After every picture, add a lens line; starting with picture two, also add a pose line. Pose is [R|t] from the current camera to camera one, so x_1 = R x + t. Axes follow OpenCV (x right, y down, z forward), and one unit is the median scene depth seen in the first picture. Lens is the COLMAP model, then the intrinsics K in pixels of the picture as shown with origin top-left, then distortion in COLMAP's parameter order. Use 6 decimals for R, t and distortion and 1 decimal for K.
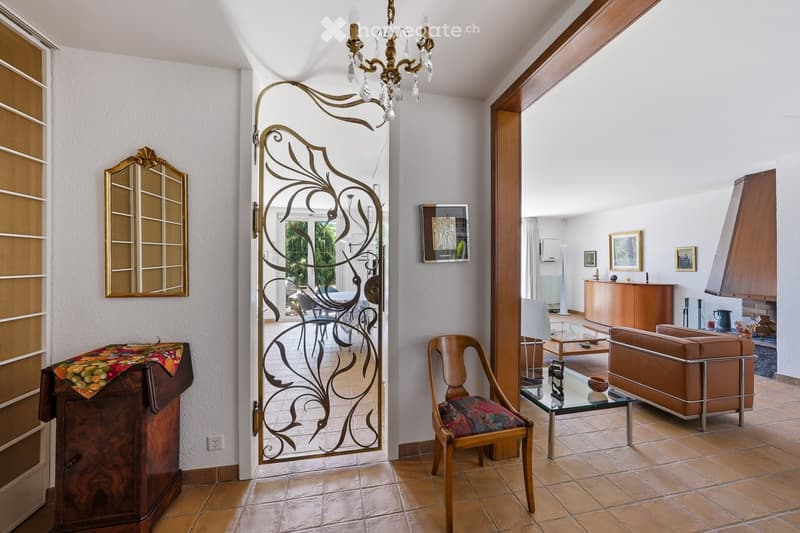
lens RADIAL K [[306.8, 0, 402.9], [0, 306.8, 261.9], [0, 0, 1]] dist [-0.000461, -0.000059]
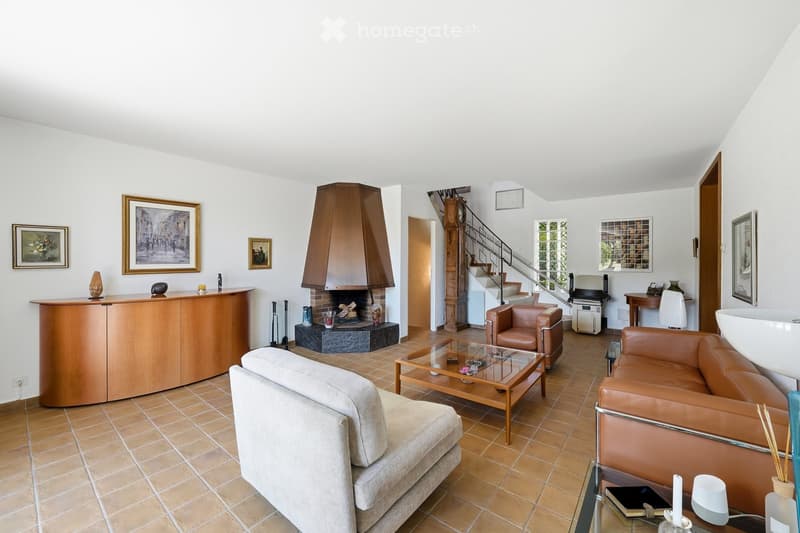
lens RADIAL K [[306.8, 0, 402.9], [0, 306.8, 261.9], [0, 0, 1]] dist [-0.000461, -0.000059]
pose [[-0.628386, -0.007462, 0.777866, 0.073926], [-0.004652, 0.999972, 0.005835, 0.005363], [-0.777888, 0.000048, -0.628403, 1.103789]]
